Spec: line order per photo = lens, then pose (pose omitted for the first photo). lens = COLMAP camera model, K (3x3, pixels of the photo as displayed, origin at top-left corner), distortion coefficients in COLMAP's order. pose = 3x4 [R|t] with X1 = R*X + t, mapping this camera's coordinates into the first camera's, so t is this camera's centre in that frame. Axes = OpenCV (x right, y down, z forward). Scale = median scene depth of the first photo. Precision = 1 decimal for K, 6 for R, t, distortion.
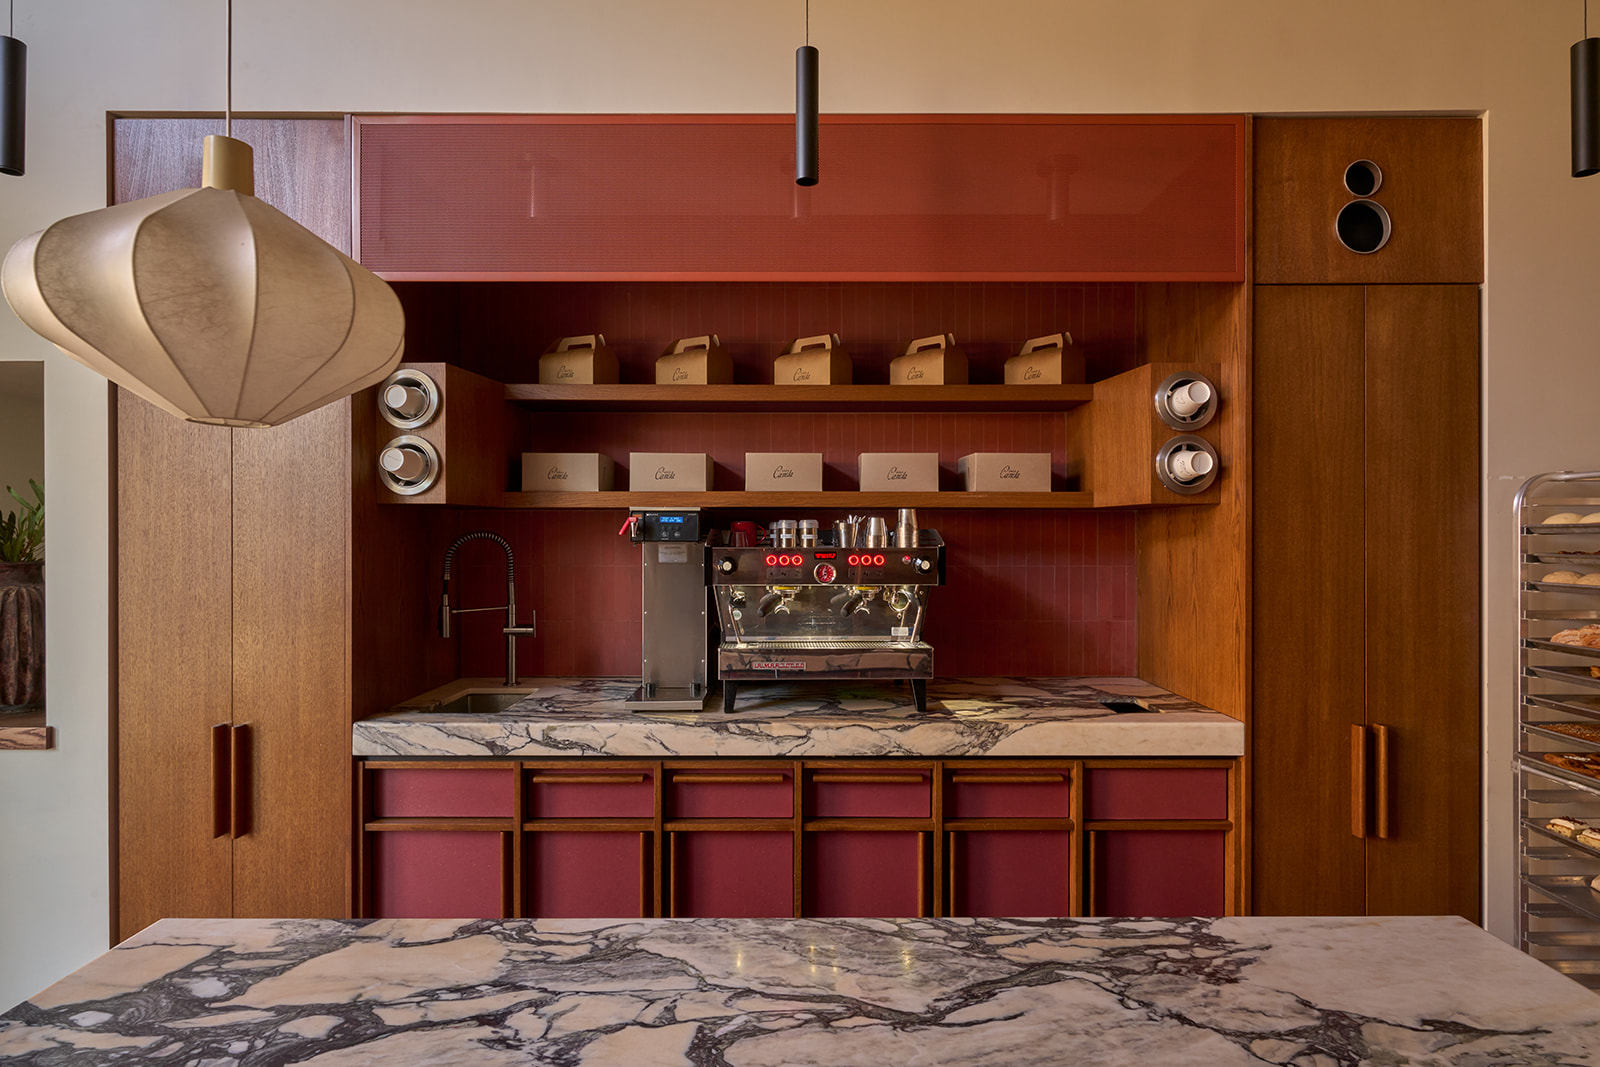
lens RADIAL K [[823.7, 0, 796.0], [0, 823.7, 544.4], [0, 0, 1]] dist [0.004192, -0.001003]
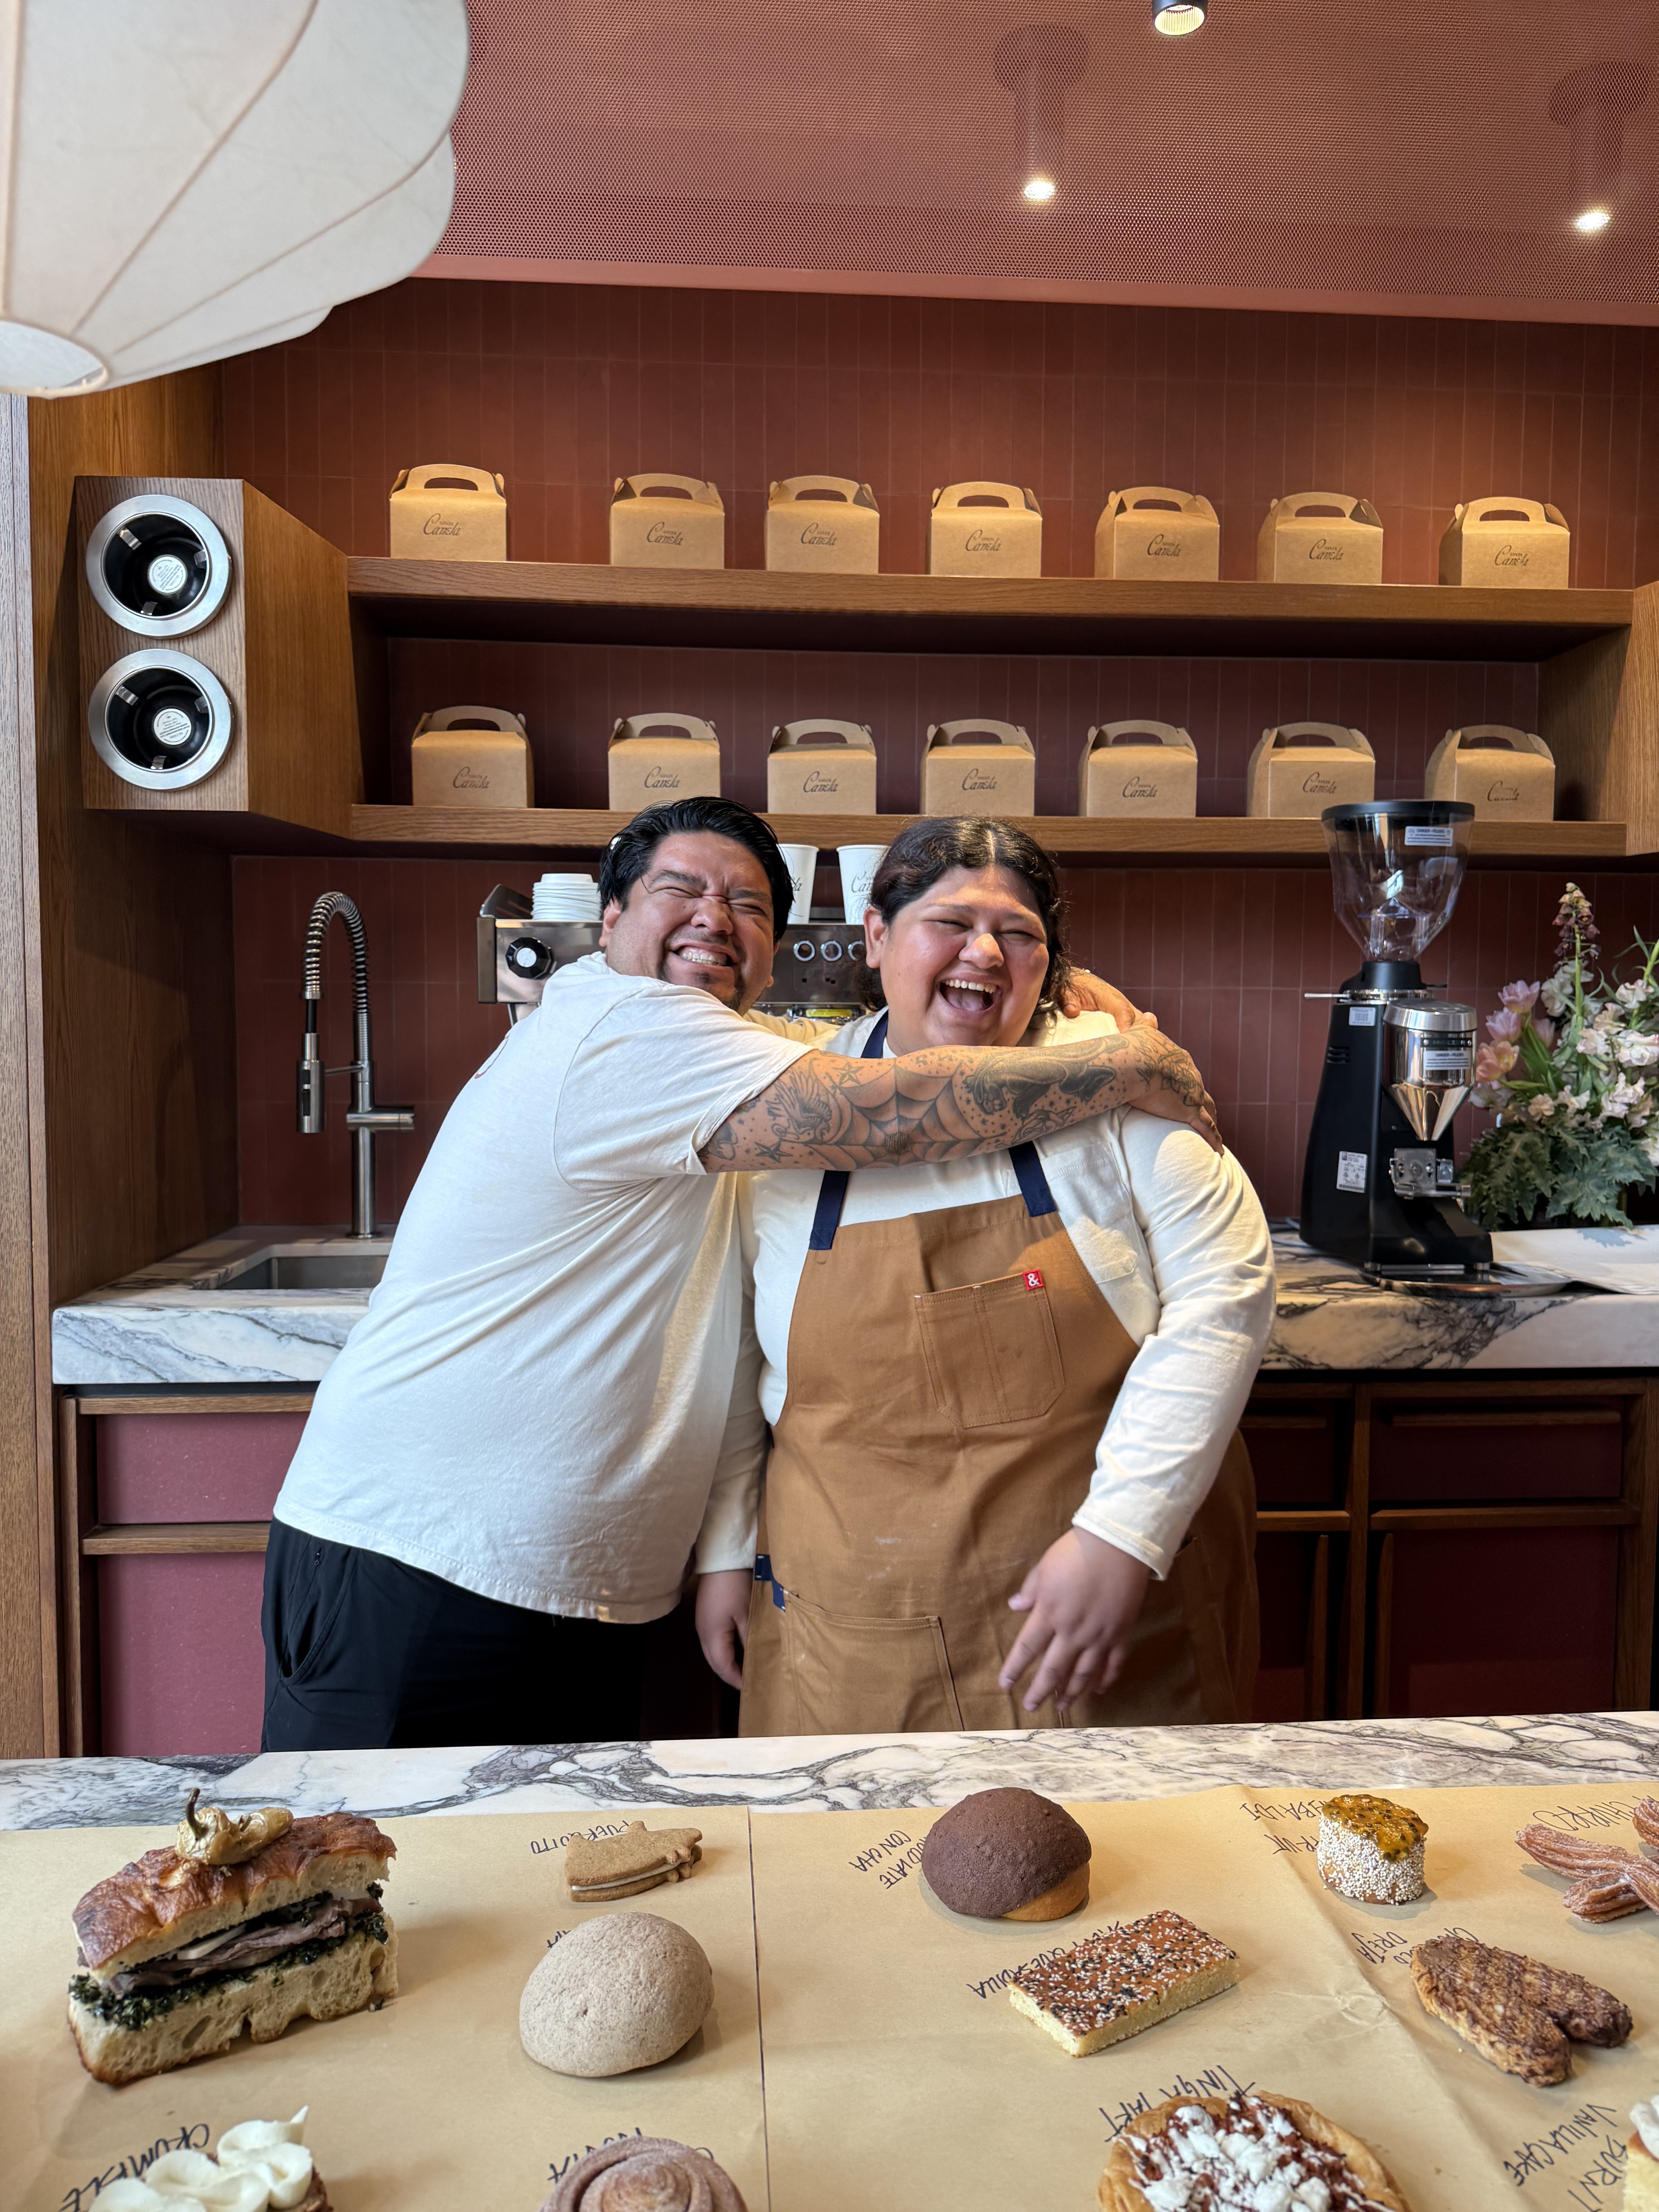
lens RADIAL K [[1581.7, 0, 837.5], [0, 1581.7, 1108.9], [0, 0, 1]] dist [0.004420, -0.004165]
pose [[0.997357, 0.000726, 0.072657, -0.186424], [-0.004972, 0.998289, 0.058270, 0.060404], [-0.072490, -0.058477, 0.995653, 0.148217]]
